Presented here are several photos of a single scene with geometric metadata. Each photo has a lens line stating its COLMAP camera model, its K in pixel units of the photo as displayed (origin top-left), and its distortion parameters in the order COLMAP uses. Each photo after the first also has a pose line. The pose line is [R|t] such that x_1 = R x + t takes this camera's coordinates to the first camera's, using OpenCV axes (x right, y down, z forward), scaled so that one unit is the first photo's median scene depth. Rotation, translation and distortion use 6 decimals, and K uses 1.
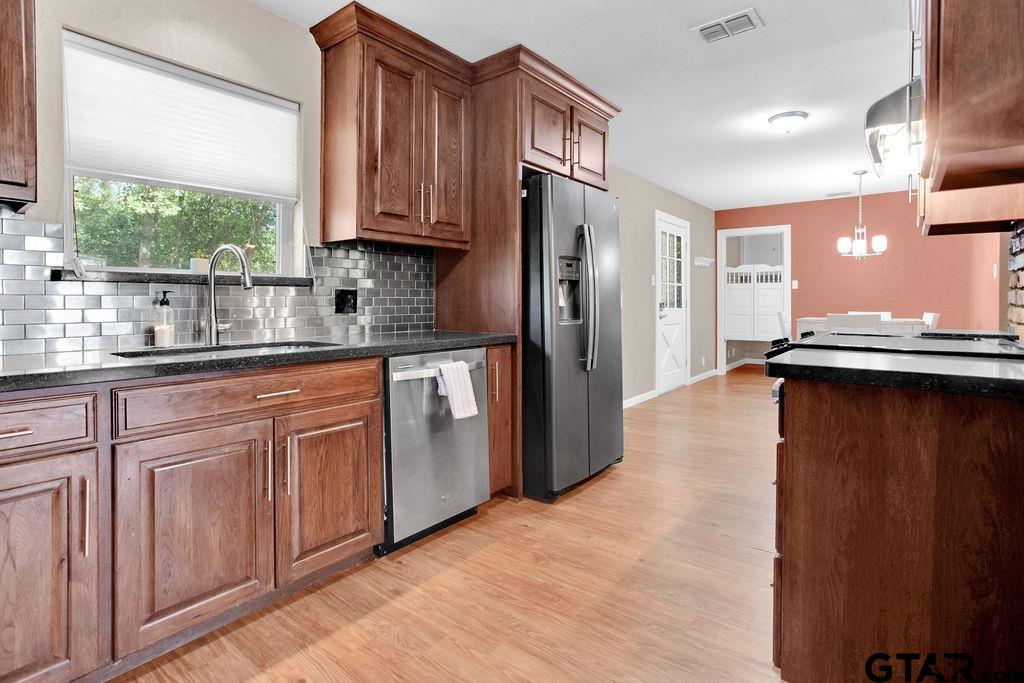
lens RADIAL K [[537.3, 0, 514.9], [0, 537.3, 304.2], [0, 0, 1]] dist [-0.005072, 0.000151]
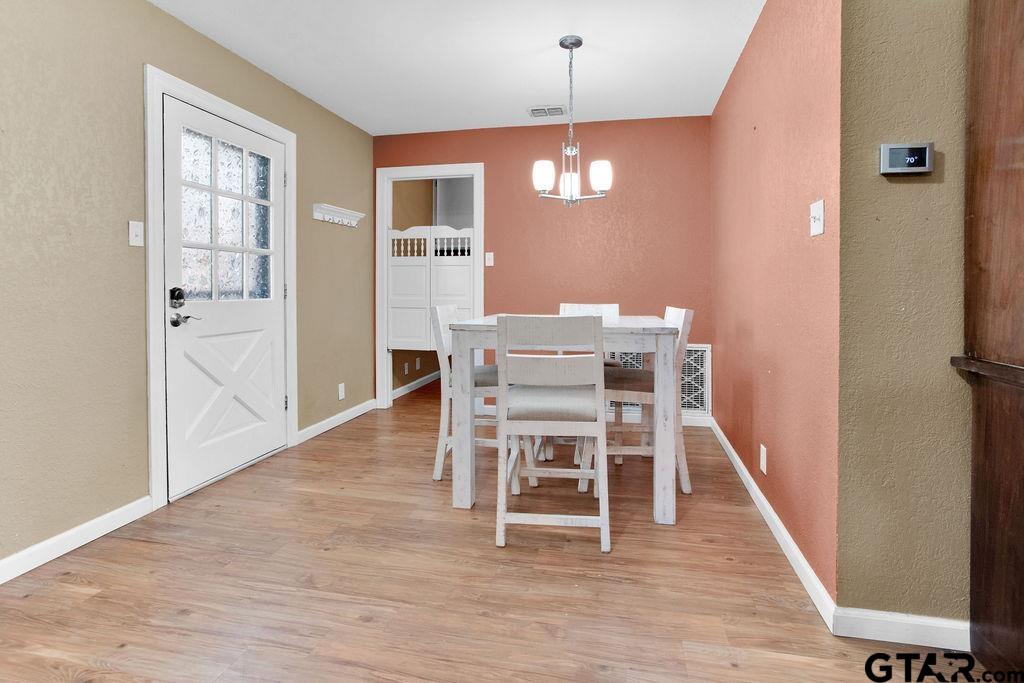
lens RADIAL K [[537.3, 0, 514.9], [0, 537.3, 304.2], [0, 0, 1]] dist [-0.005072, 0.000151]
pose [[0.910720, -0.009466, 0.412916, 0.303131], [-0.002674, 0.999581, 0.028814, -0.002621], [-0.413016, -0.027345, 0.910313, 0.435533]]
